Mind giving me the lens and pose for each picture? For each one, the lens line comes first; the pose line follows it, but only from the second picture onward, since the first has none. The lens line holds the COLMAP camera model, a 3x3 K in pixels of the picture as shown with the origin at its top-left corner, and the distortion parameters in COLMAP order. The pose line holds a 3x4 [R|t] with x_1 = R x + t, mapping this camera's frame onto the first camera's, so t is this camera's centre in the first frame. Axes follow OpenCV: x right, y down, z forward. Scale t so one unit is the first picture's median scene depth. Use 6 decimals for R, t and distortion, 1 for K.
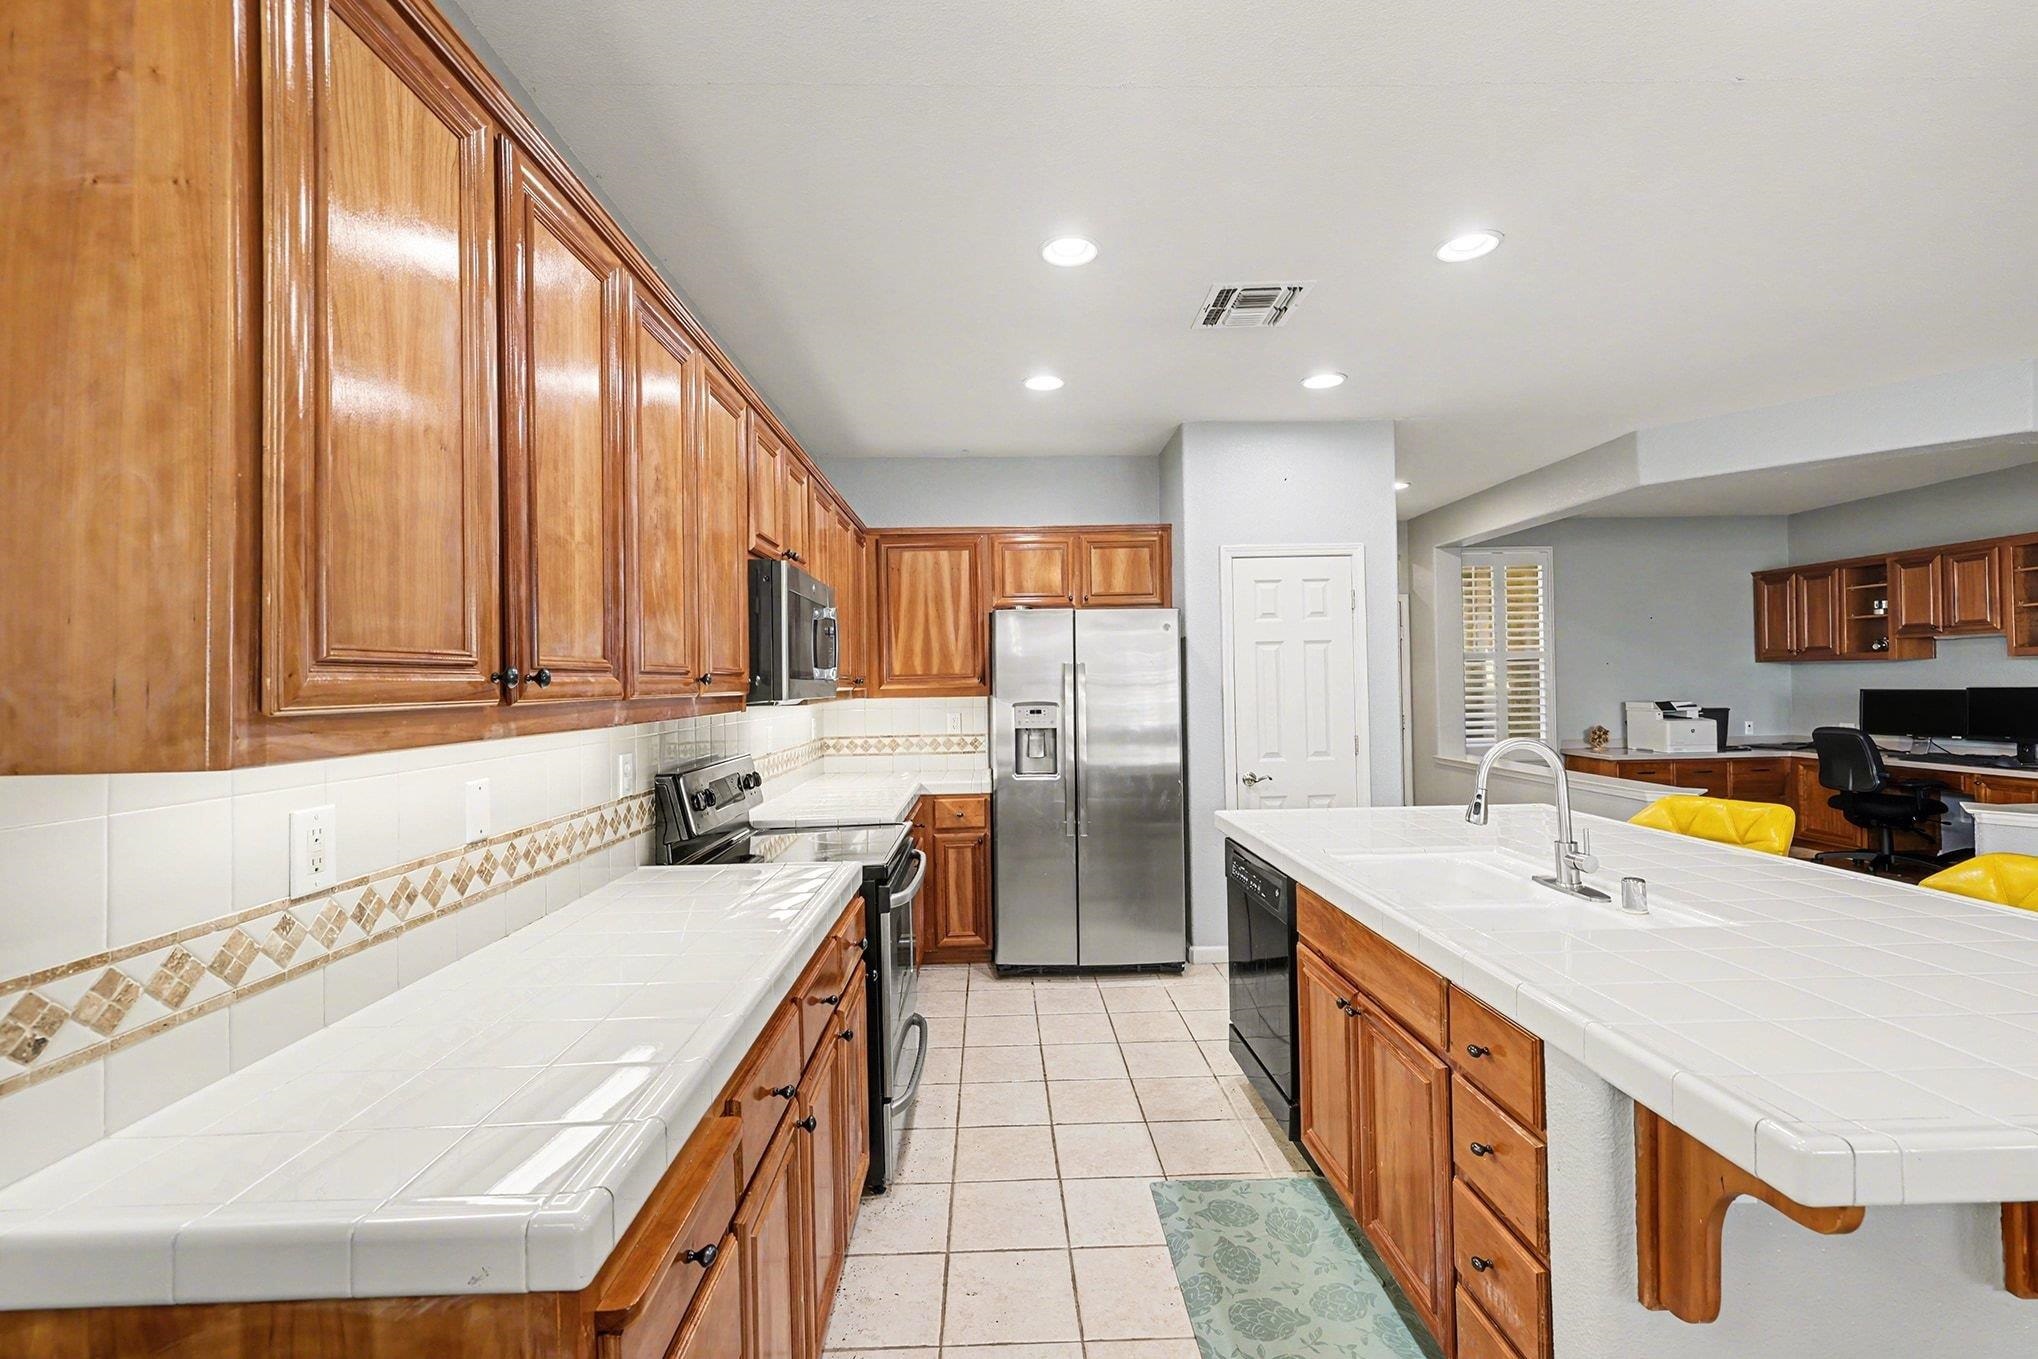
lens RADIAL K [[888.1, 0, 1008.0], [0, 888.1, 679.6], [0, 0, 1]] dist [0.001219, 0.000470]
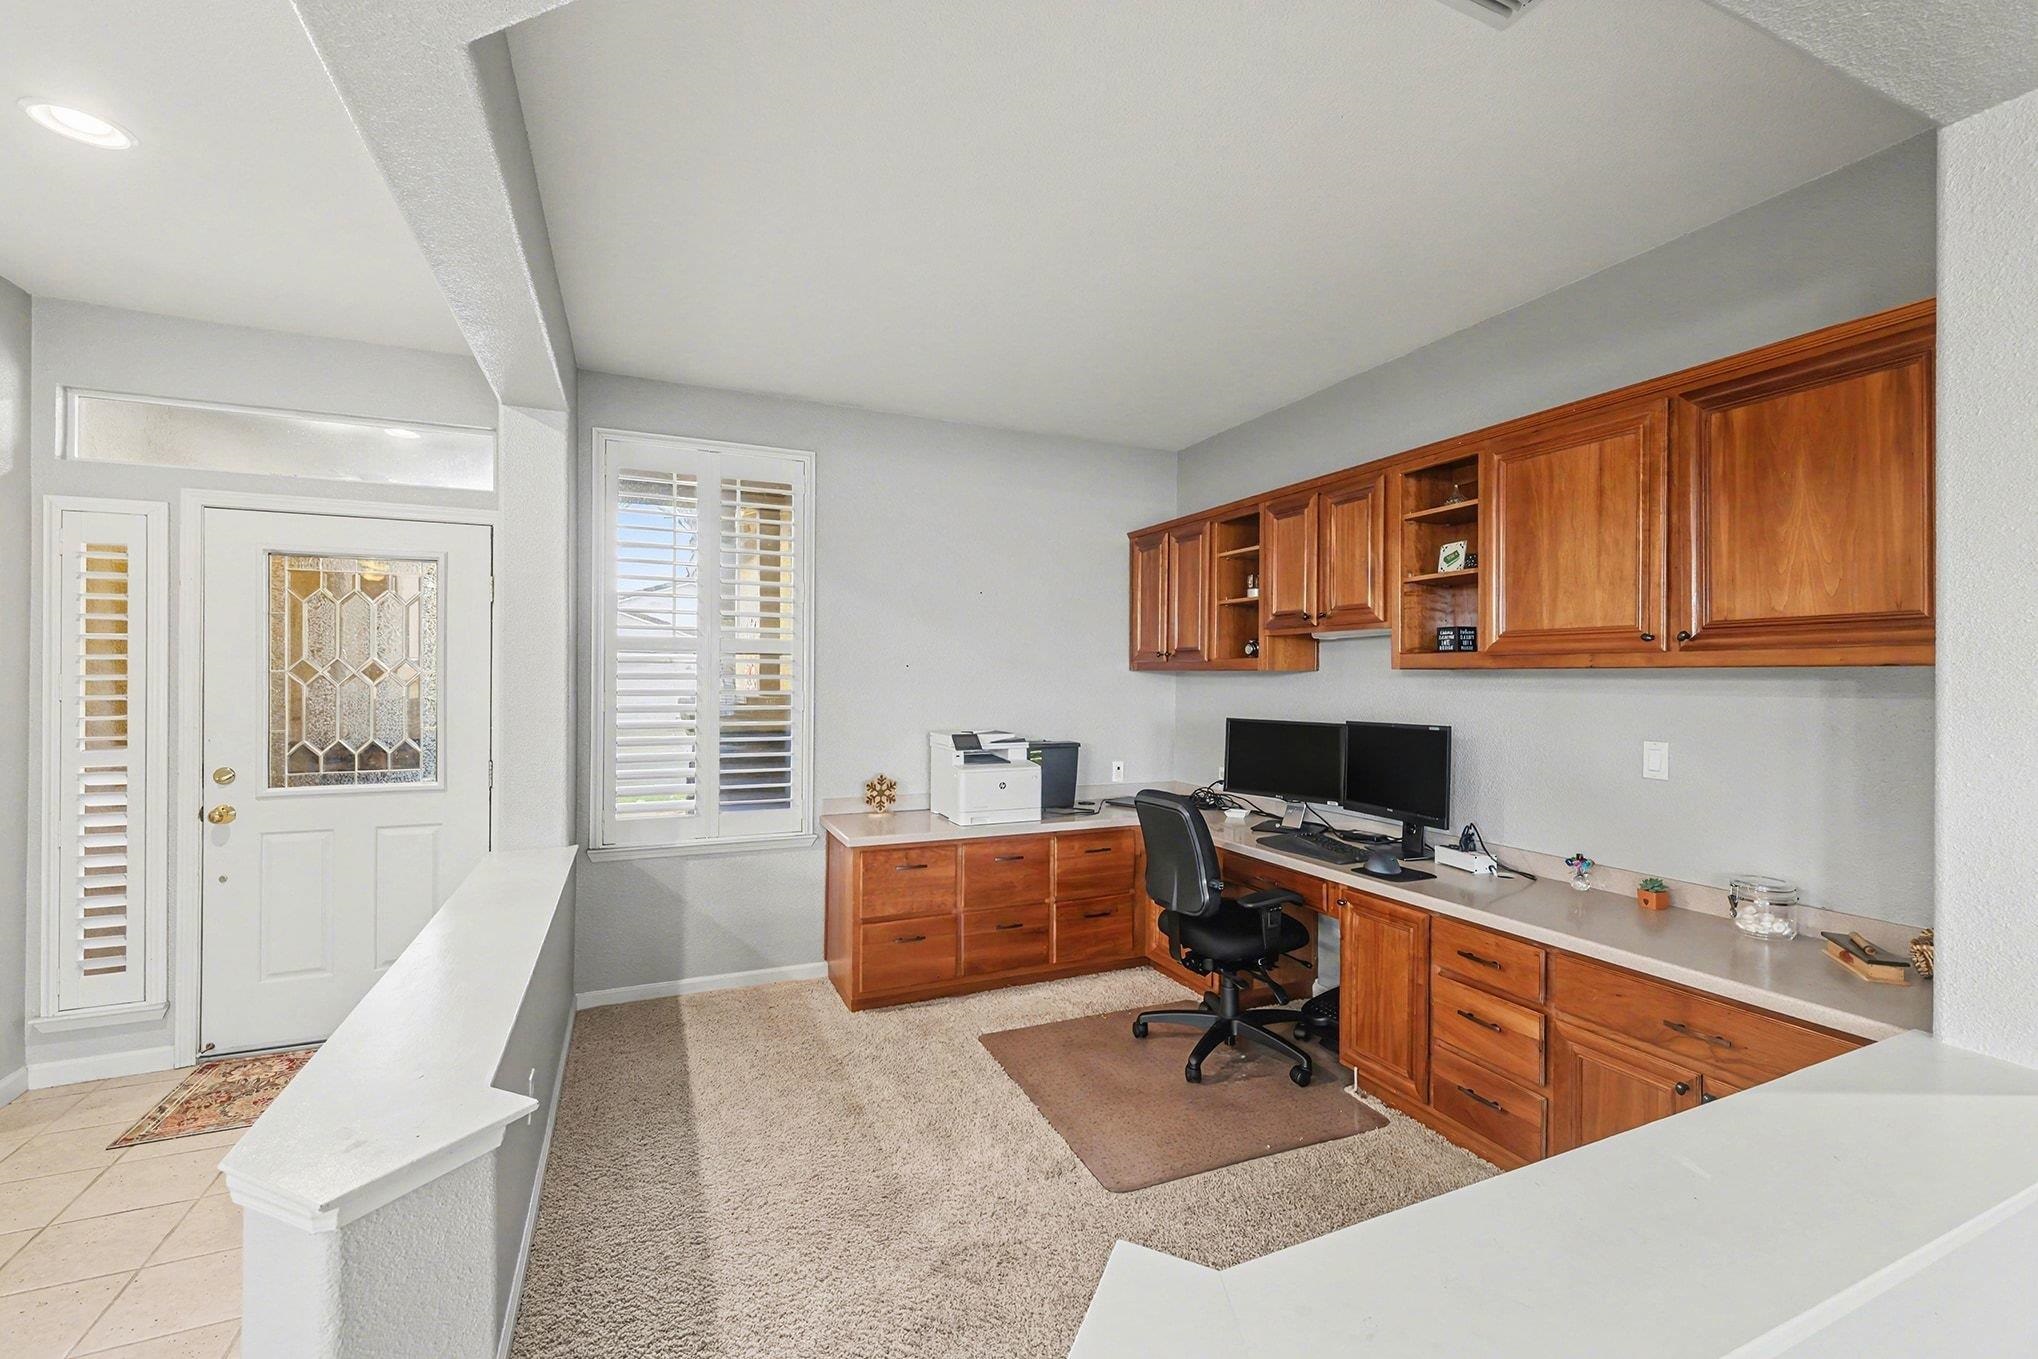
lens RADIAL K [[888.1, 0, 1008.0], [0, 888.1, 679.6], [0, 0, 1]] dist [0.001219, 0.000470]
pose [[0.933910, 0.018617, 0.357024, 0.595398], [-0.020855, 0.999780, 0.002419, -0.014115], [-0.356900, -0.009705, 0.934092, 0.480220]]
